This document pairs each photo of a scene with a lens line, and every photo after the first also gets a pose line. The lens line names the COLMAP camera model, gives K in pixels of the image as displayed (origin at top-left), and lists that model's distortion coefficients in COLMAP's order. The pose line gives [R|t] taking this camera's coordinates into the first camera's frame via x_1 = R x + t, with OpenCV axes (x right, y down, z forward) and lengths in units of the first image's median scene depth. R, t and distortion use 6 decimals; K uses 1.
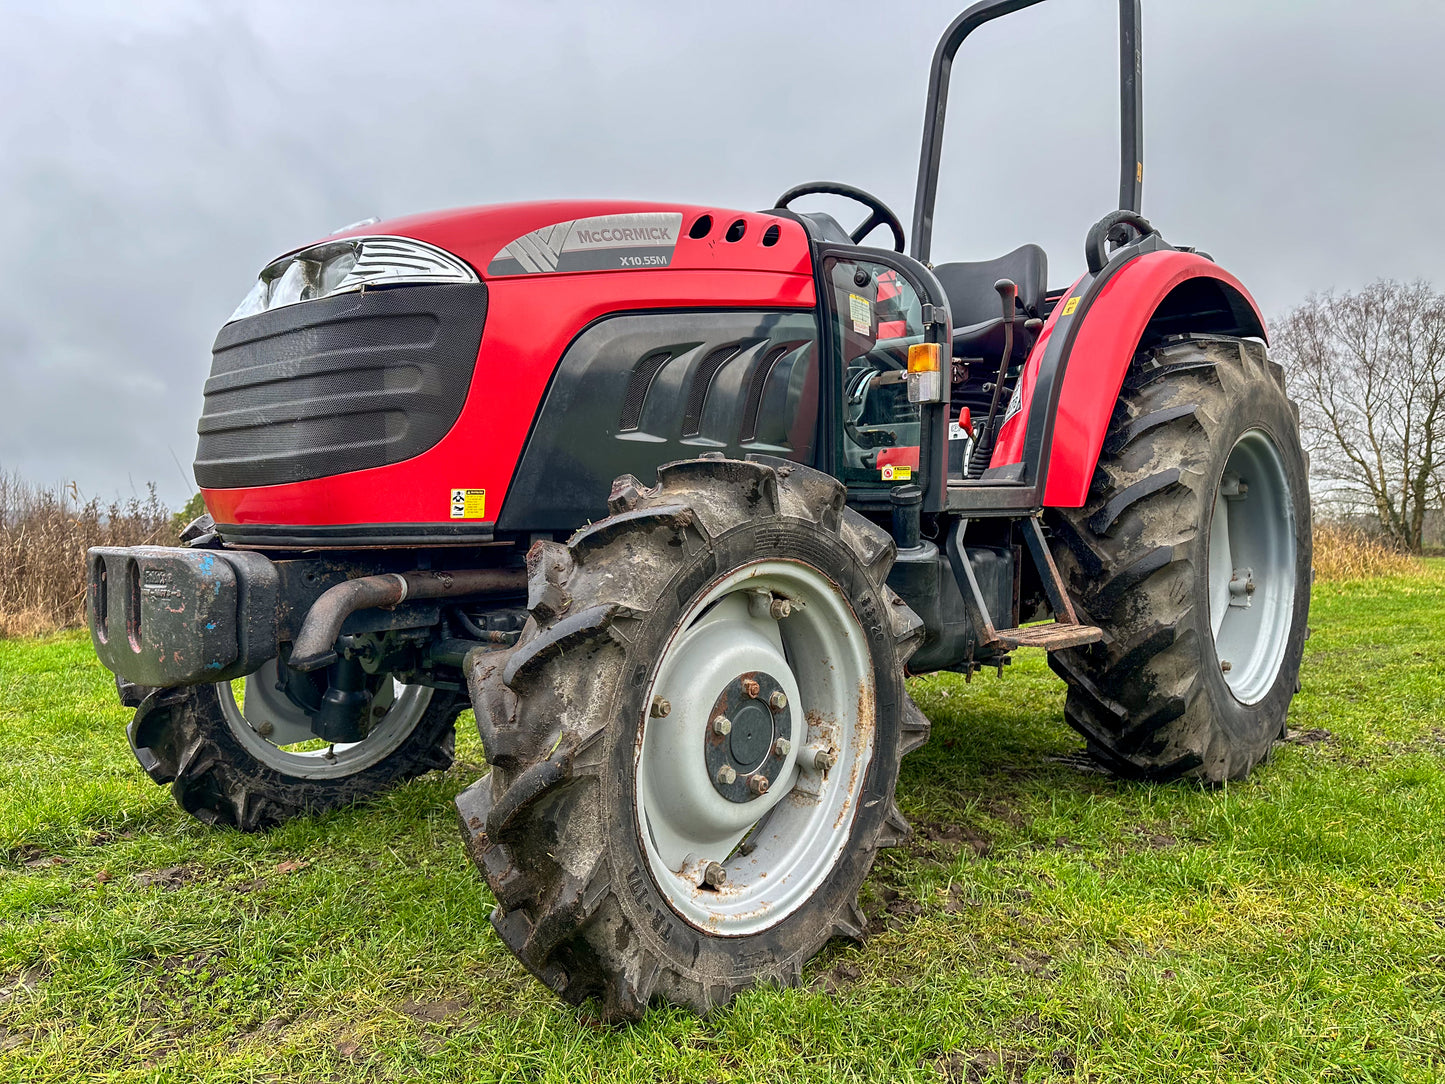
lens RADIAL K [[1024.2, 0, 716.7], [0, 1024.2, 537.8], [0, 0, 1]] dist [0.001514, -0.003136]
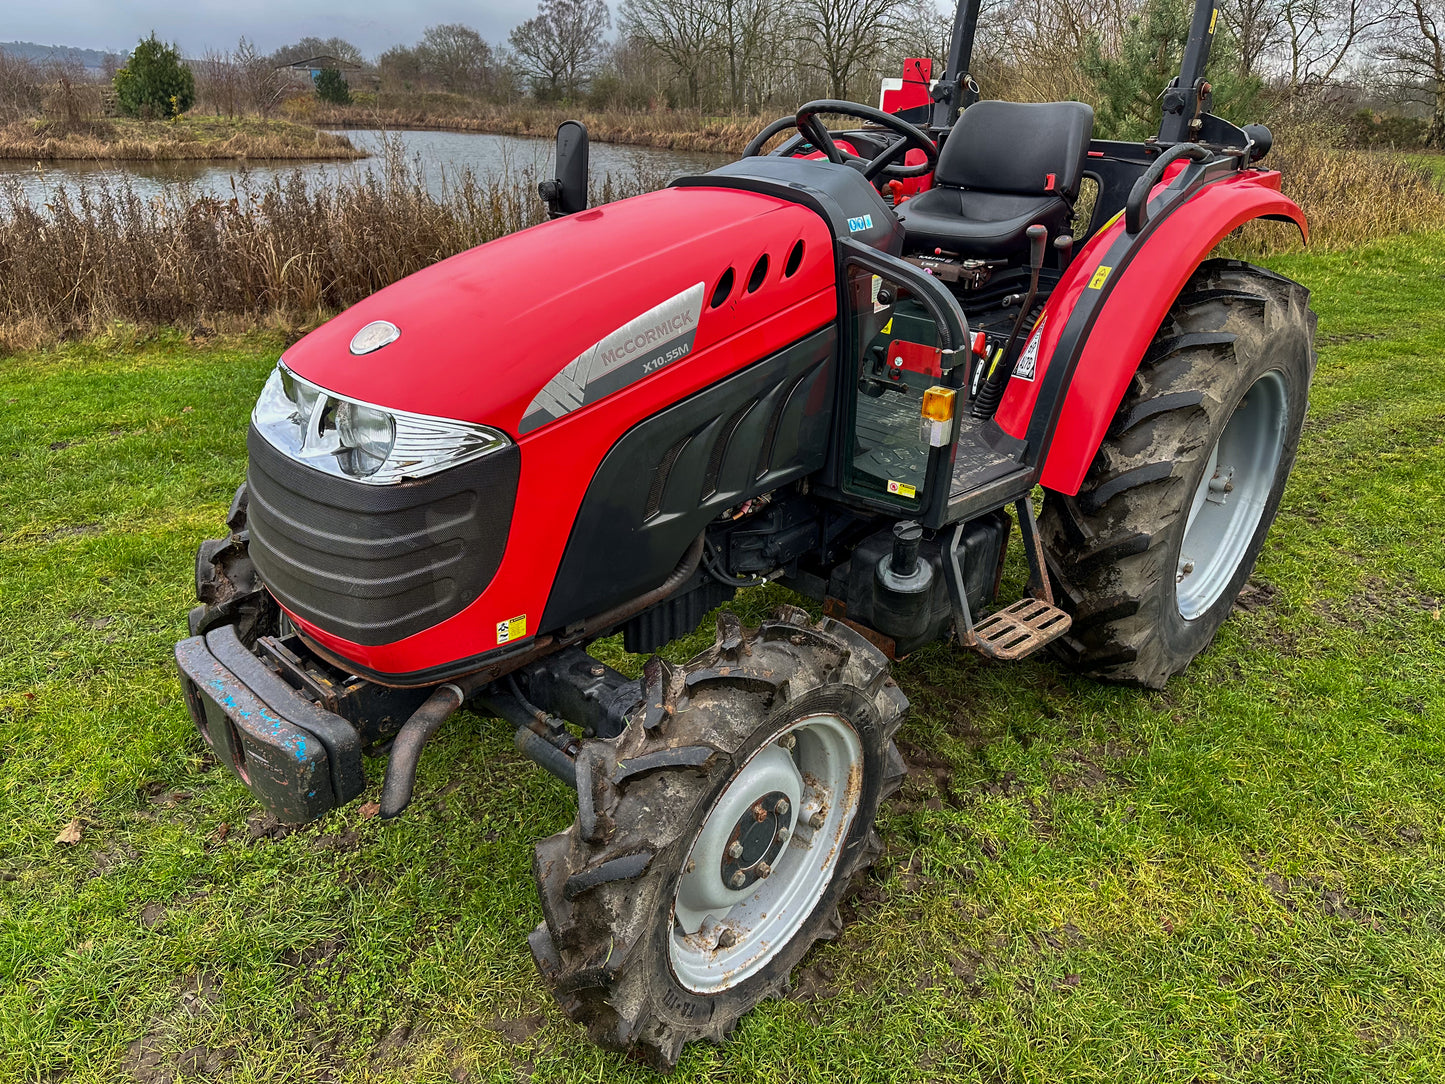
lens RADIAL K [[1011.4, 0, 720.5], [0, 1011.4, 551.2], [0, 0, 1]] dist [0.006961, -0.003773]
pose [[0.999778, 0.018272, 0.010461, -0.027934], [-0.020946, 0.913506, 0.406286, -0.554148], [-0.002132, -0.406415, 0.913686, 0.026659]]
